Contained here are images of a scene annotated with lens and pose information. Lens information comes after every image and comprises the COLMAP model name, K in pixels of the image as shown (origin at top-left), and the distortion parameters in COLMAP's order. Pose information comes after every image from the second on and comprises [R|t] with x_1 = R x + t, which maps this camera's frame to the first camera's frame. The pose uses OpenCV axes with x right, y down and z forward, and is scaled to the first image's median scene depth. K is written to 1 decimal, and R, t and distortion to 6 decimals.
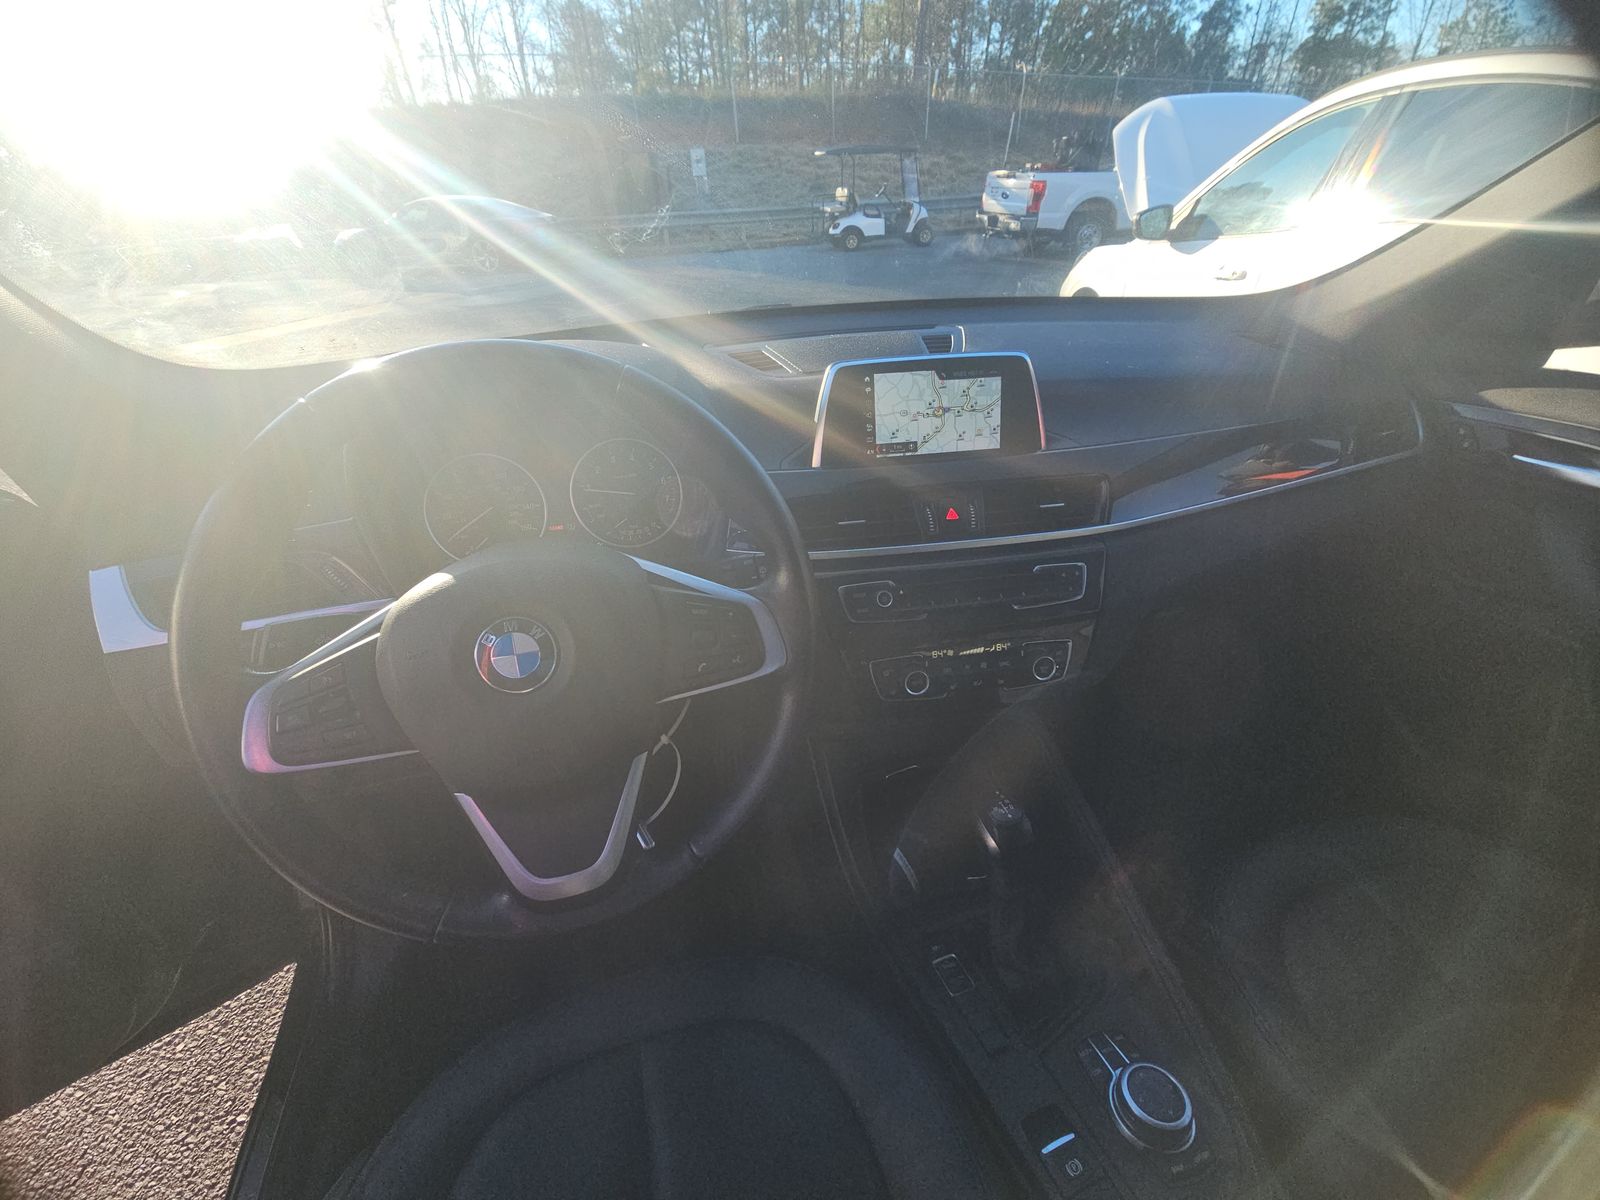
lens RADIAL K [[648.0, 0, 807.1], [0, 648.0, 608.7], [0, 0, 1]] dist [0.001675, -0.000712]
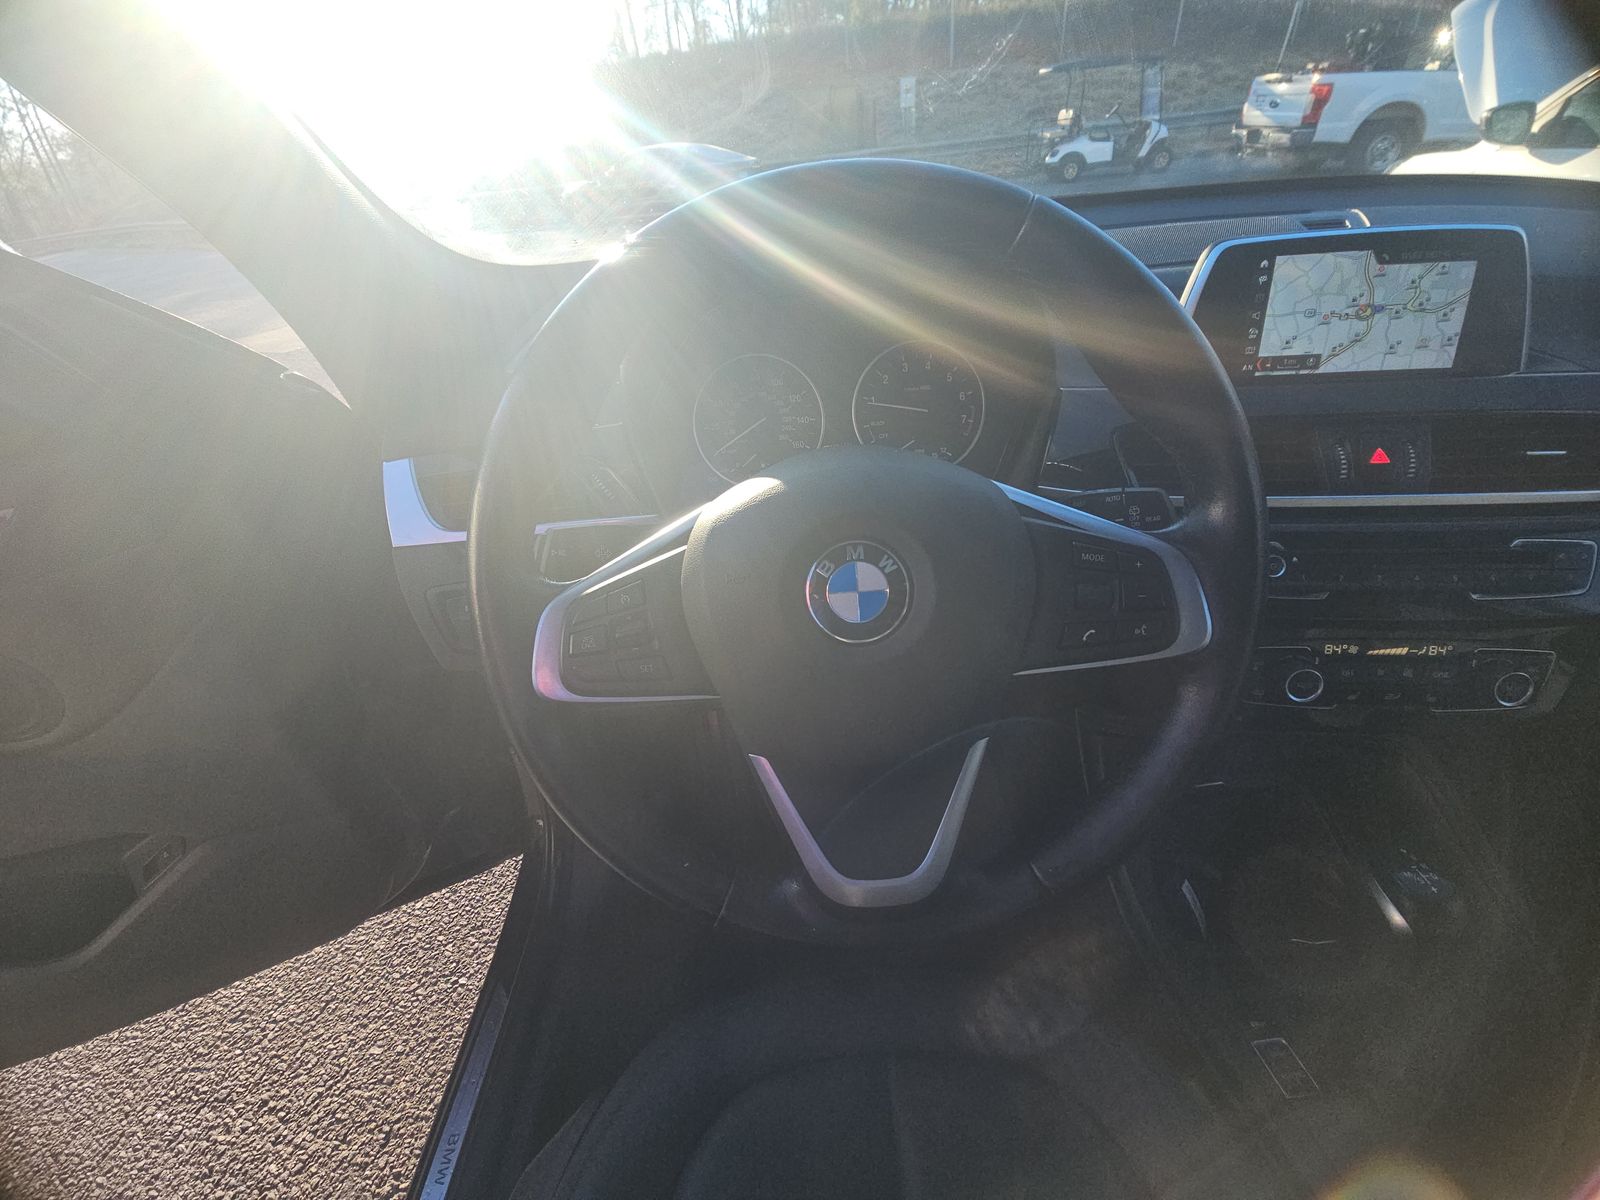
lens RADIAL K [[648.0, 0, 807.1], [0, 648.0, 608.7], [0, 0, 1]] dist [0.001675, -0.000712]
pose [[0.968337, 0.106751, -0.225670, -0.193078], [-0.092124, 0.992963, 0.074413, 0.023379], [0.232025, -0.051267, 0.971358, 0.147044]]
